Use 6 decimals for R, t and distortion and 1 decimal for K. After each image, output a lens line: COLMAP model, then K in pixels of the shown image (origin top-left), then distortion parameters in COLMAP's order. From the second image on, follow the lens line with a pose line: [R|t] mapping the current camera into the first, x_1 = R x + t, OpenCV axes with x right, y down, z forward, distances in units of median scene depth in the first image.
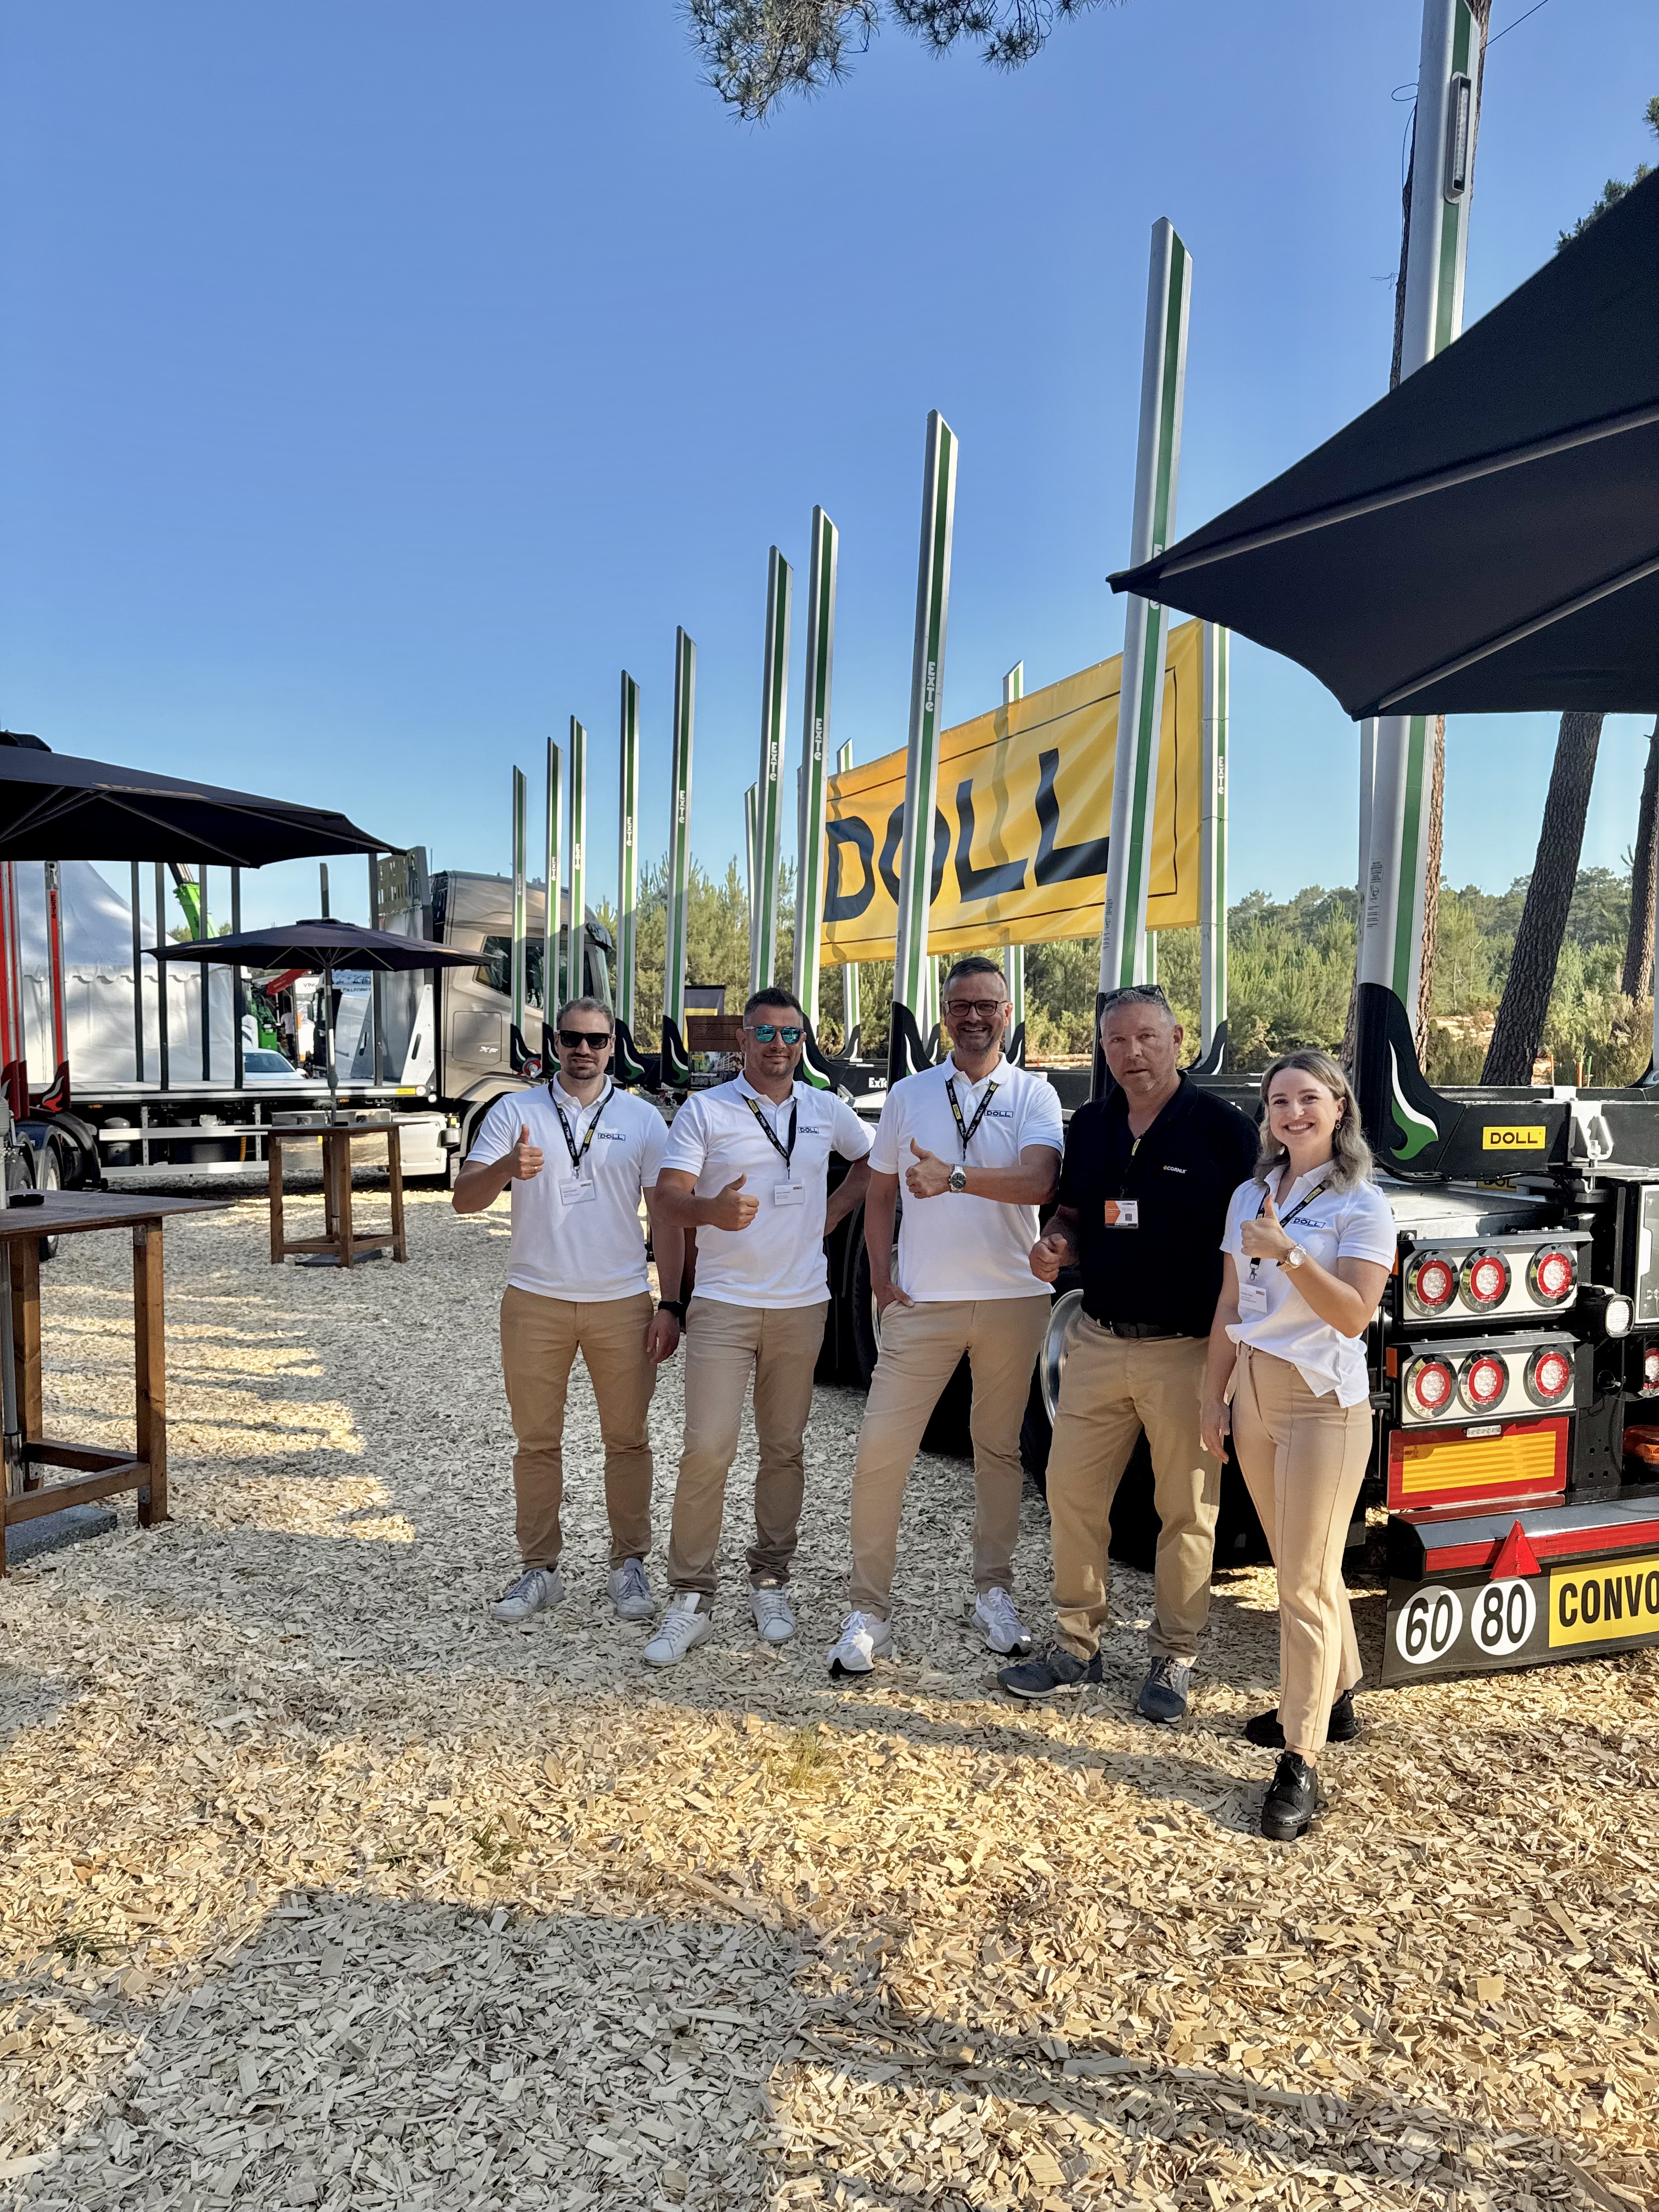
lens RADIAL K [[1547.7, 0, 830.2], [0, 1547.7, 1105.8], [0, 0, 1]] dist [0.000285, 0.000021]
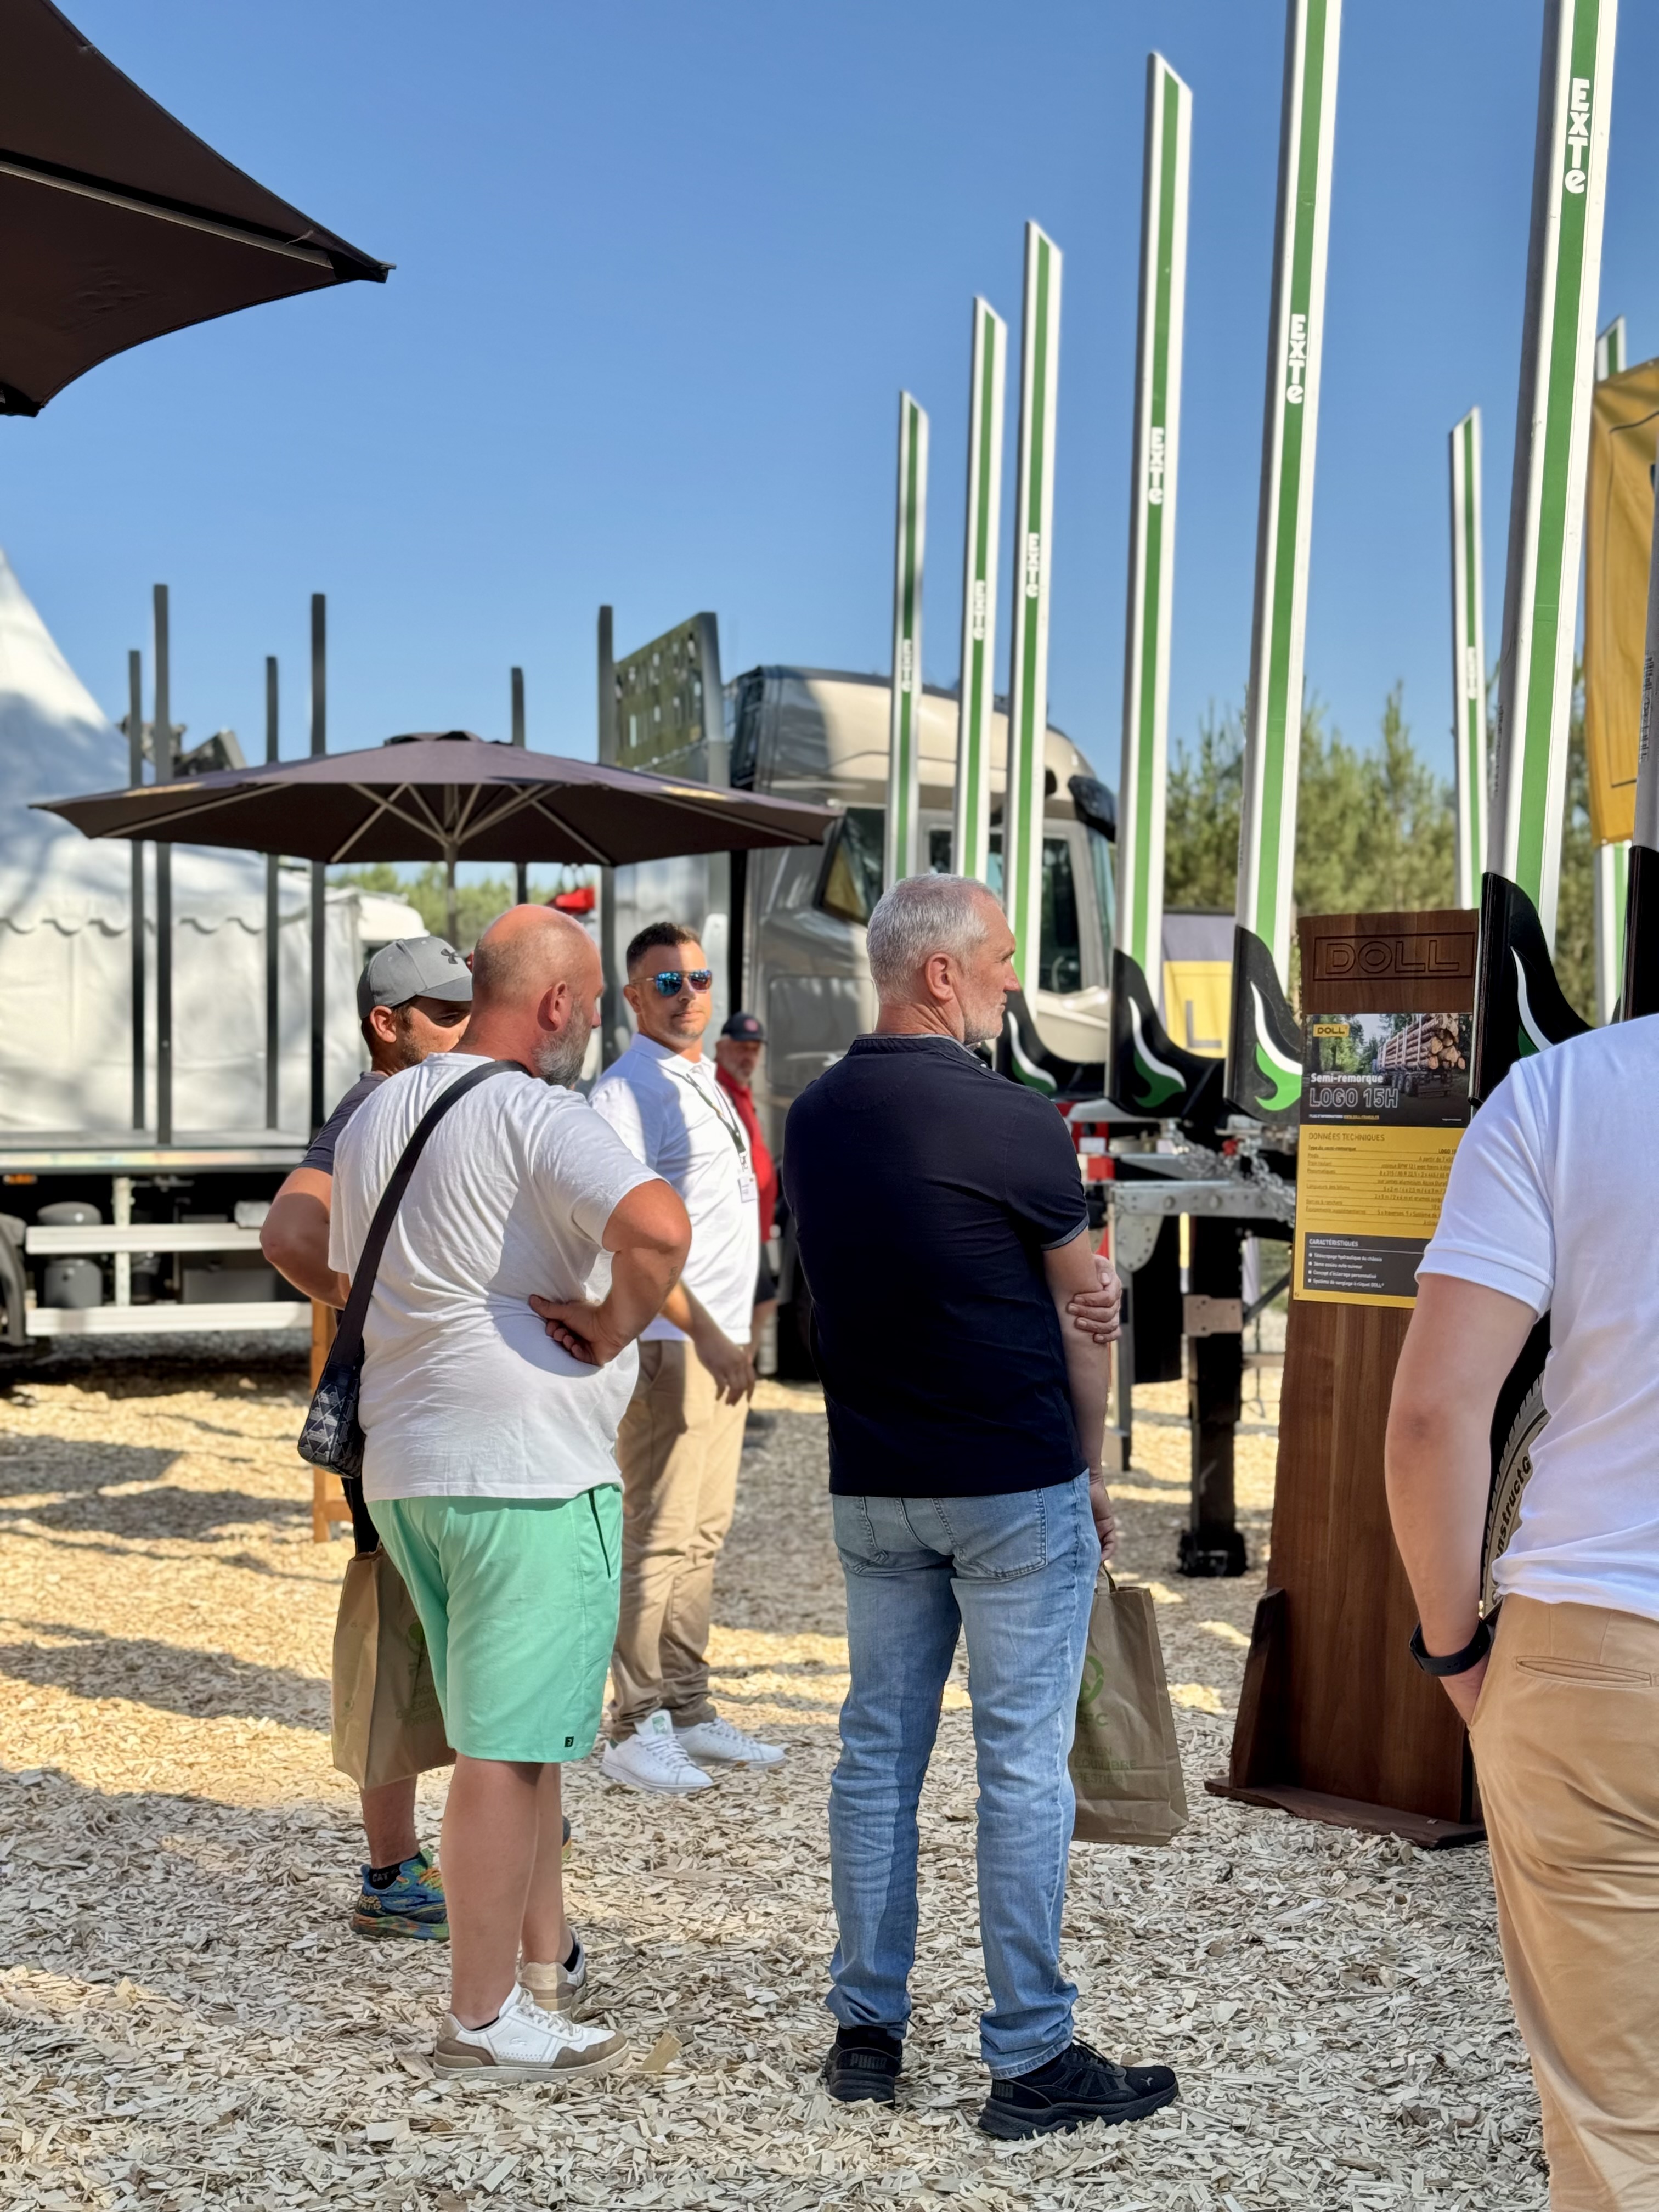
lens RADIAL K [[3102.1, 0, 832.4], [0, 3102.1, 1108.9], [0, 0, 1]] dist [0.100706, 0.000000]
pose [[0.971540, 0.009512, -0.236683, -0.014539], [-0.016385, 0.999499, -0.027089, 0.000869], [0.236306, 0.030196, 0.971209, 0.141734]]
